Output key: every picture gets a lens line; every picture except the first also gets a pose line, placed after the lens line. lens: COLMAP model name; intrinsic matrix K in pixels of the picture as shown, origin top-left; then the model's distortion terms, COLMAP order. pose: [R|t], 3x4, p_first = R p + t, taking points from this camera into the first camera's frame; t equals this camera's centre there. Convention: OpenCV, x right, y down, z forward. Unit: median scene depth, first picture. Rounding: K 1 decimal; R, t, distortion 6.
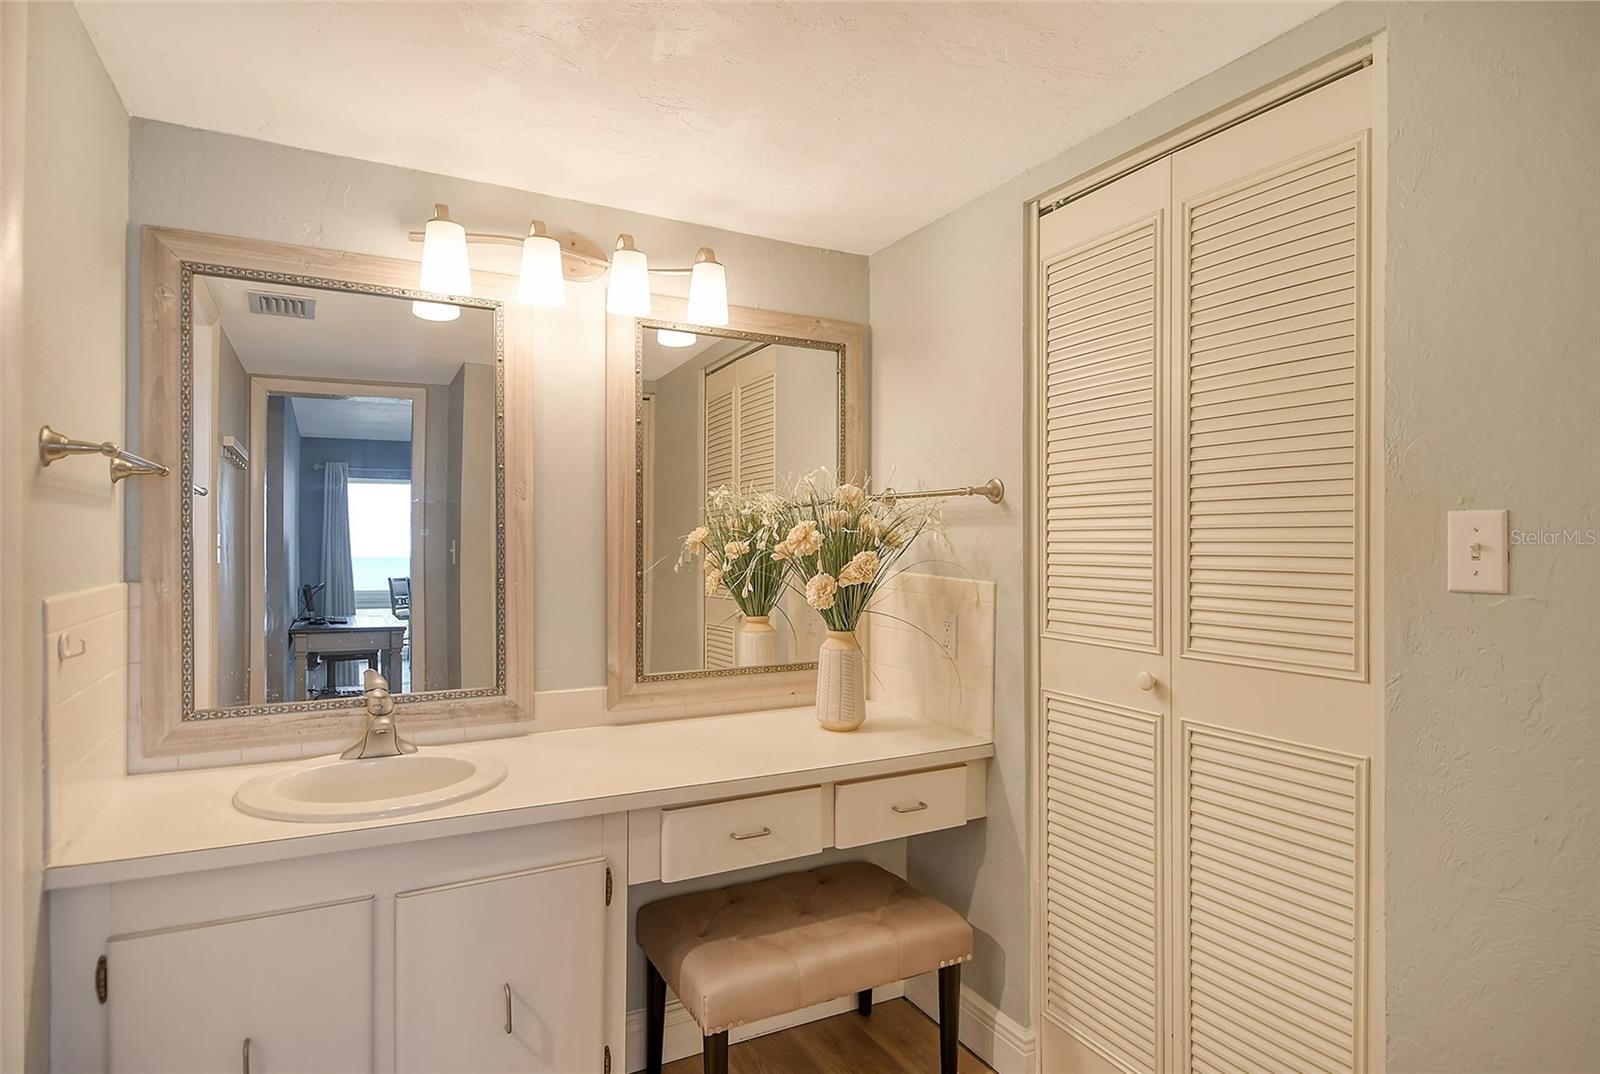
lens RADIAL K [[869.6, 0, 800.0], [0, 869.6, 537.0], [0, 0, 1]] dist [-0.005054, -0.001802]
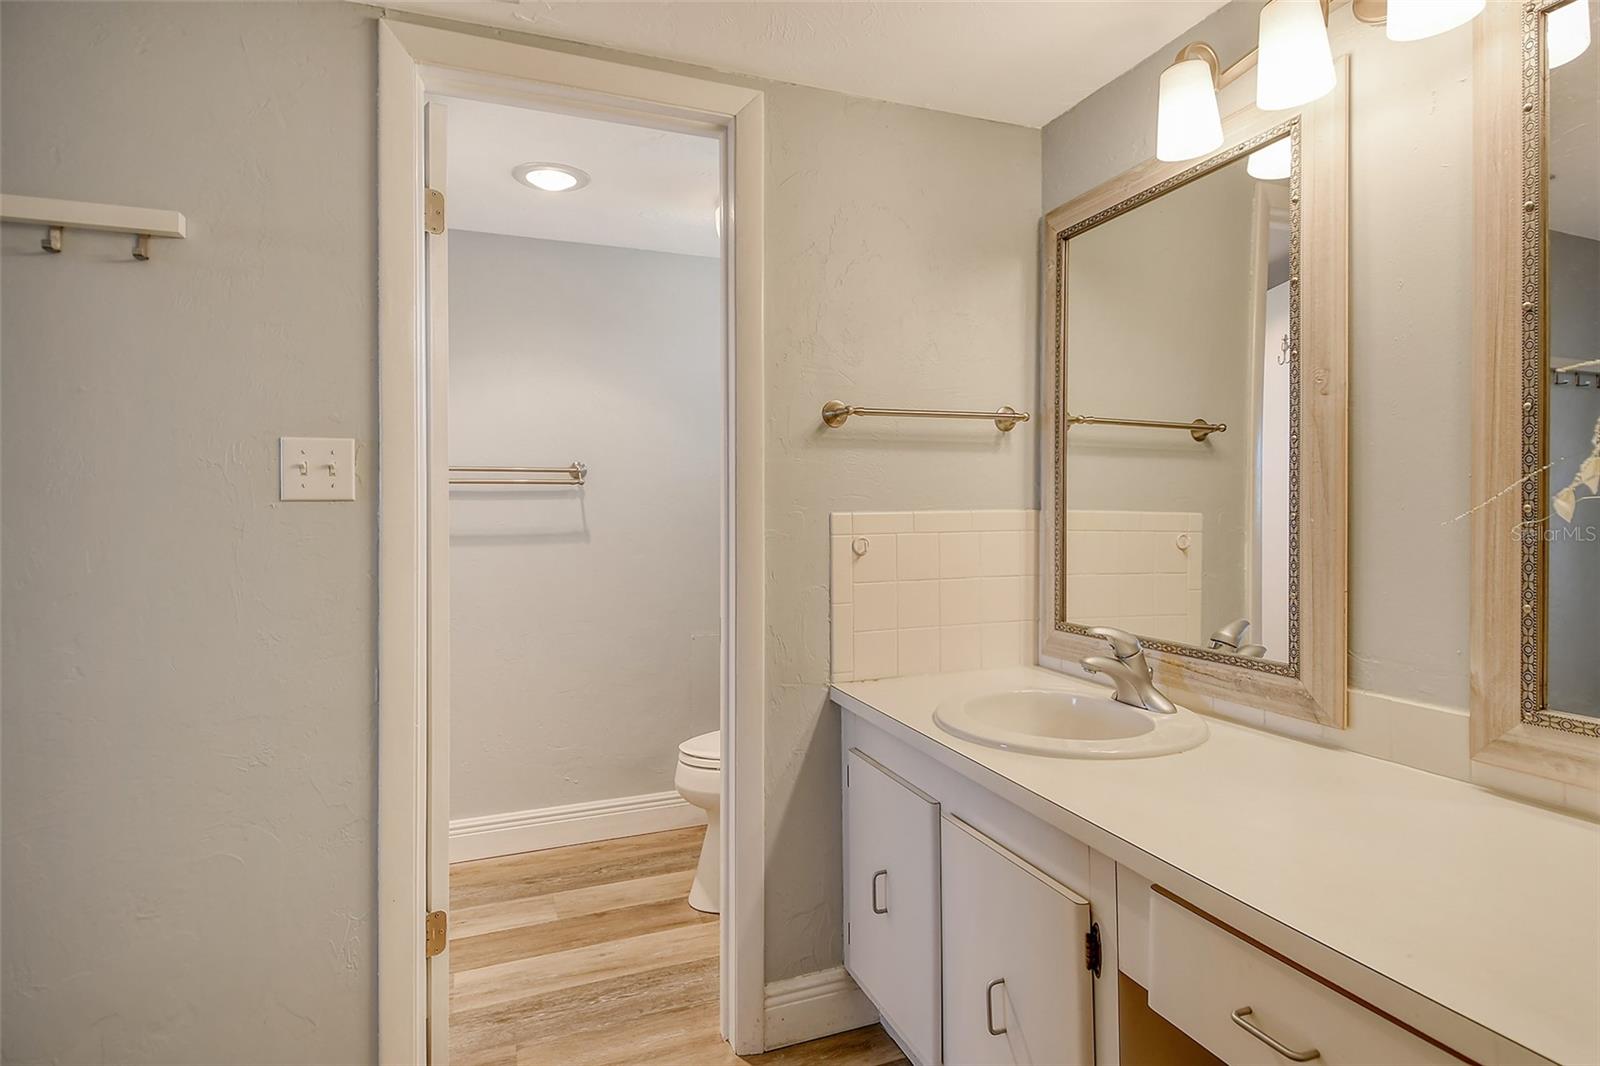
lens RADIAL K [[819.4, 0, 804.8], [0, 819.4, 512.5], [0, 0, 1]] dist [0.000972, -0.000203]
pose [[-0.109471, 0.004881, -0.993978, 0.386701], [0.010545, 0.999937, 0.003749, 0.044262], [0.993934, -0.010071, -0.109516, 0.730106]]
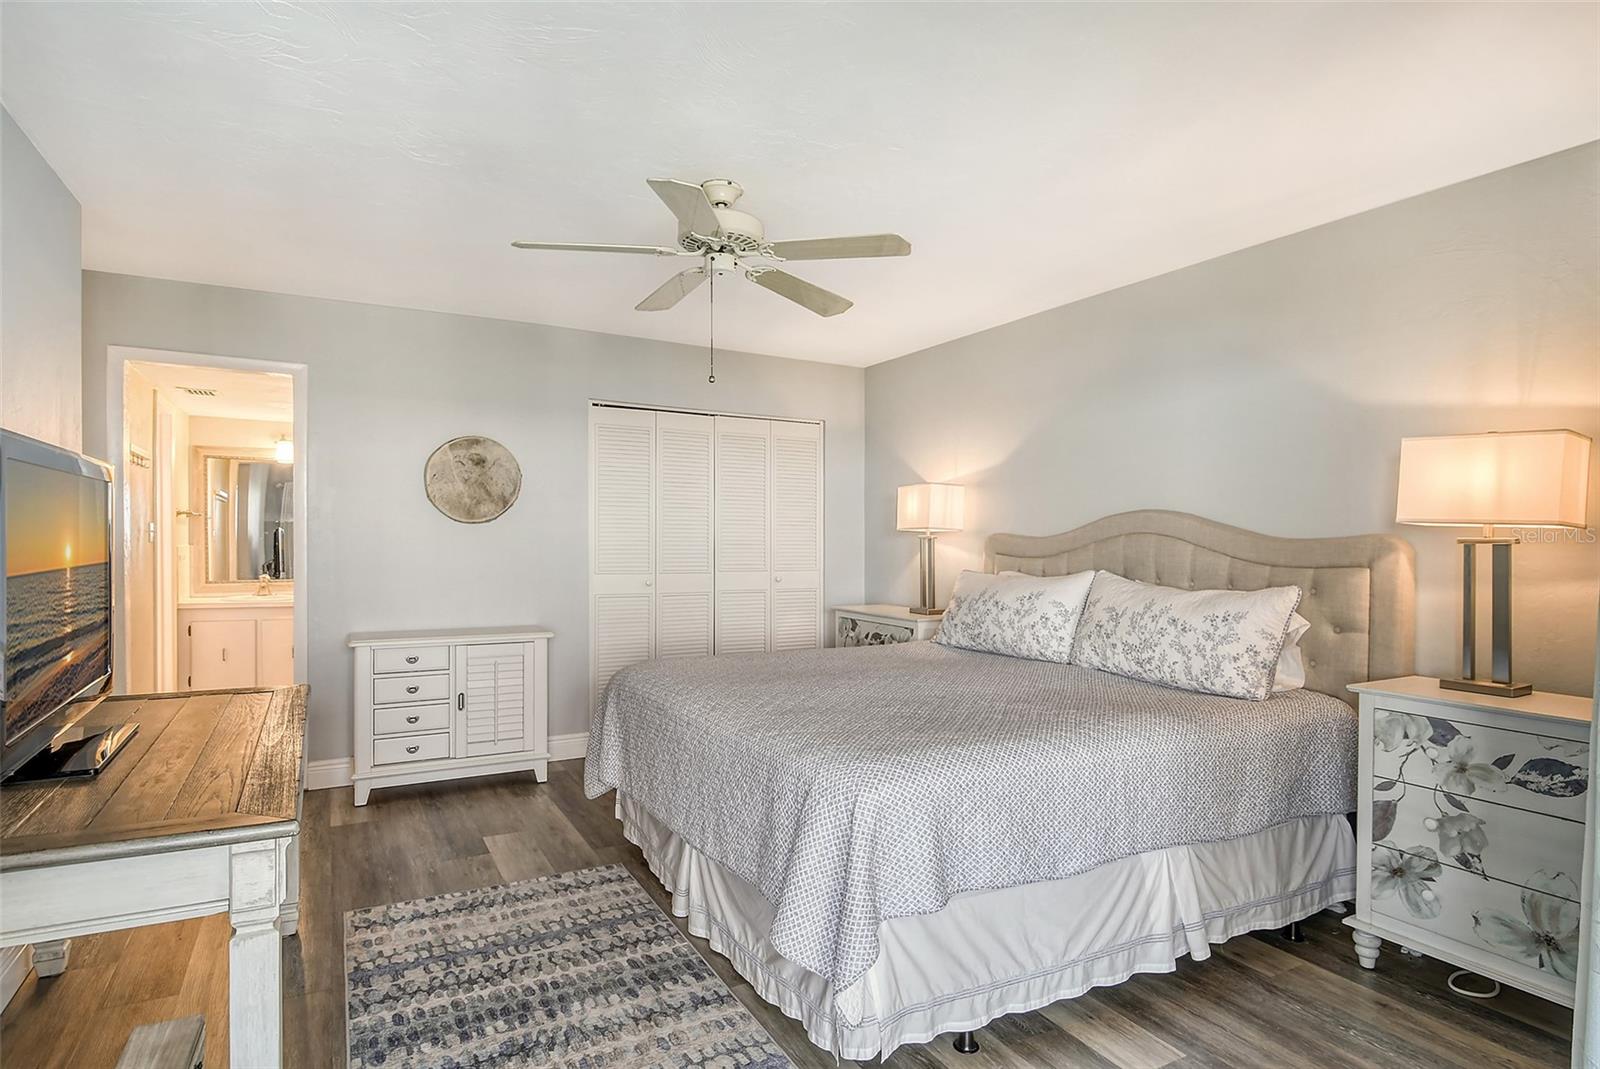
lens RADIAL K [[856.6, 0, 814.2], [0, 856.6, 530.4], [0, 0, 1]] dist [0.000710, -0.000478]
pose [[0.999748, -0.005633, 0.021741, 1.619729], [0.005518, 0.999971, 0.005323, -0.010239], [-0.021770, -0.005201, 0.999749, -2.432500]]
